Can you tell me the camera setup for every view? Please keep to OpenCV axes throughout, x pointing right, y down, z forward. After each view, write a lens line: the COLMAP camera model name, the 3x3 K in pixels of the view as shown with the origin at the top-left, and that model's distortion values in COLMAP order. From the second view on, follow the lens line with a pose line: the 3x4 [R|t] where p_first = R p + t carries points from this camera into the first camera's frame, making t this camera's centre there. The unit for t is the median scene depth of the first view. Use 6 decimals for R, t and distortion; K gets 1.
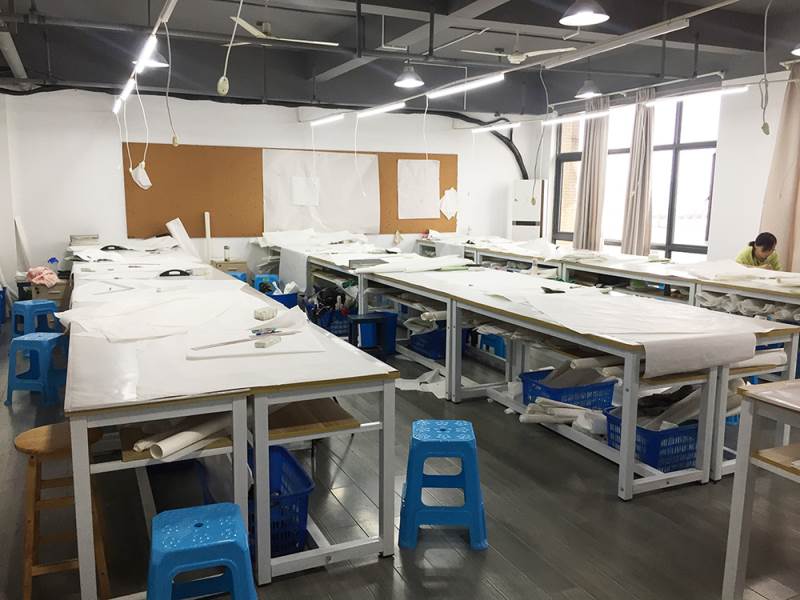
lens RADIAL K [[691.5, 0, 399.9], [0, 691.5, 301.6], [0, 0, 1]] dist [0.067977, -0.070624]
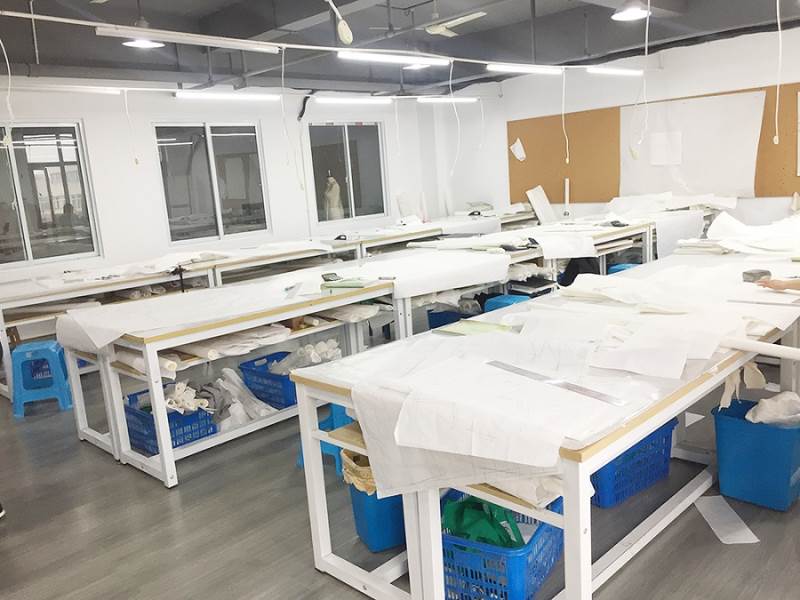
lens RADIAL K [[691.5, 0, 400.0], [0, 691.5, 300.7], [0, 0, 1]] dist [0.067977, -0.070624]
pose [[0.348286, 0.134885, -0.927633, 0.603663], [-0.073371, 0.990480, 0.116476, -0.049934], [0.934513, 0.027494, 0.354867, 0.397776]]
